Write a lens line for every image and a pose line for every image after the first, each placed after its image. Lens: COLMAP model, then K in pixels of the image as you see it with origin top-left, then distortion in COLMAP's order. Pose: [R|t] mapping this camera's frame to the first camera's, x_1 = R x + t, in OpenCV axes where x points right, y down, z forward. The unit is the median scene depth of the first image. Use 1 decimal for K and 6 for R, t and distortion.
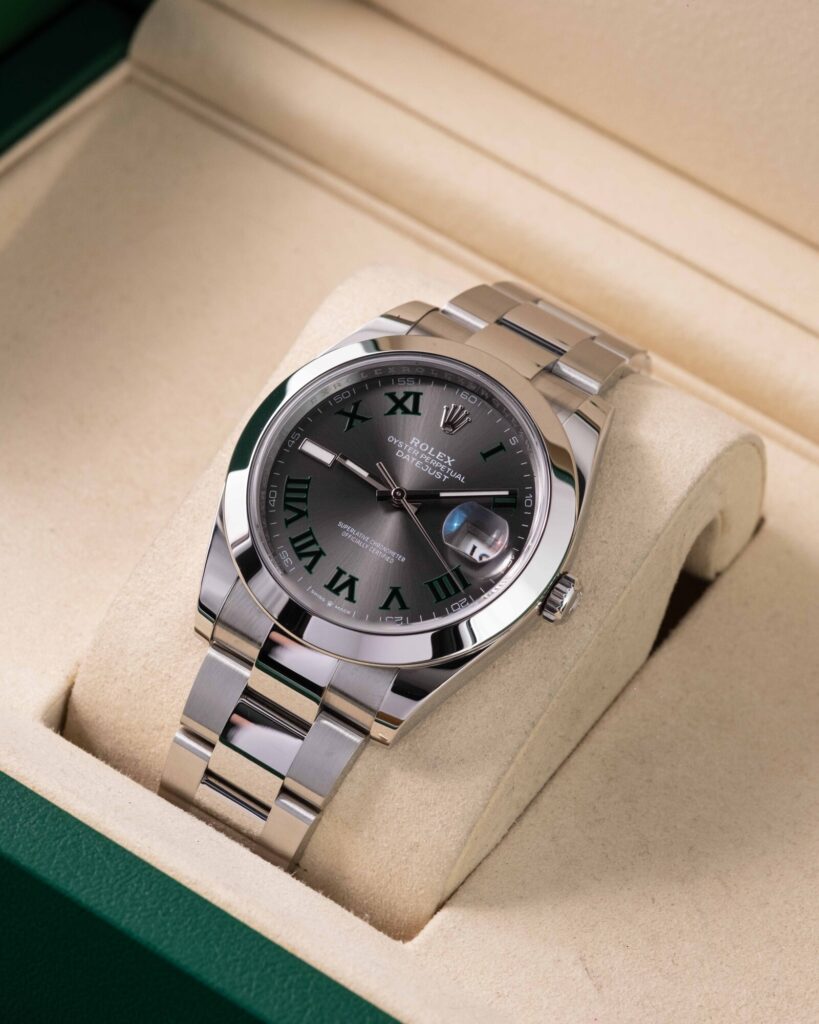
lens RADIAL K [[4760.0, 0, 411.6], [0, 4760.0, 512.3], [0, 0, 1]] dist [0.622082, 0.000000]
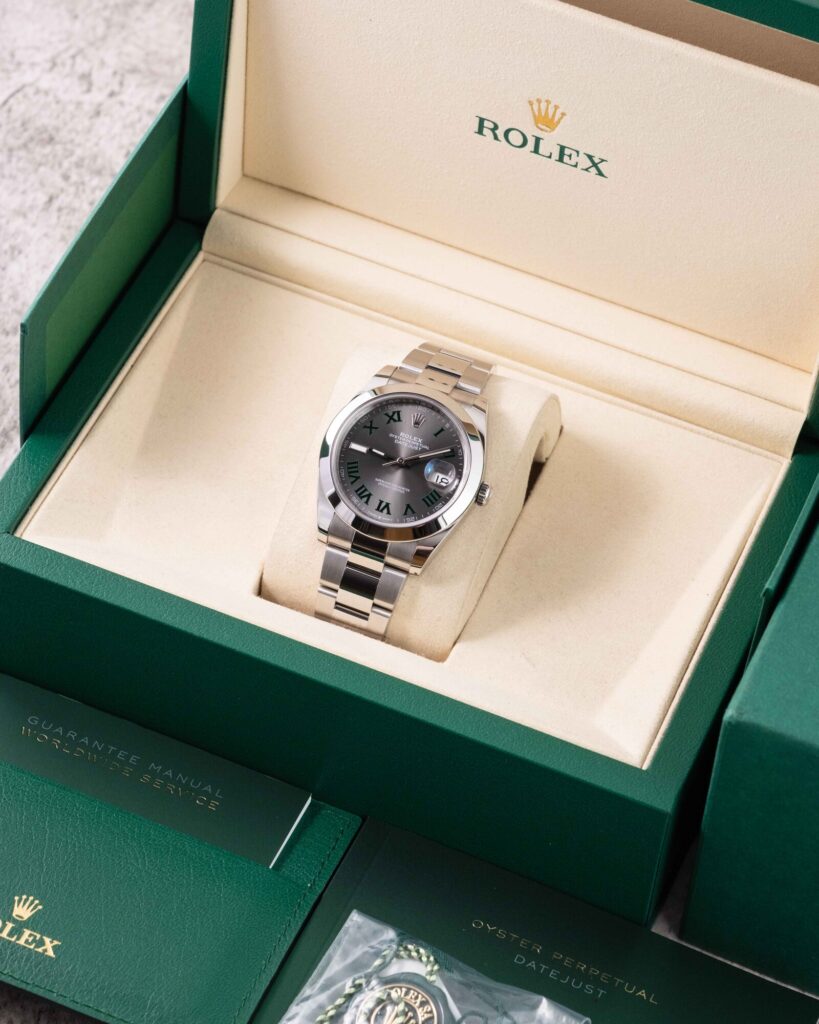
lens RADIAL K [[4760.0, 0, 409.2], [0, 4760.0, 513.4], [0, 0, 1]] dist [0.622082, 0.000000]
pose [[0.979814, -0.192391, 0.054325, -0.119077], [0.187503, 0.978660, 0.084071, -0.158985], [-0.069340, -0.072188, 0.994978, -1.131447]]
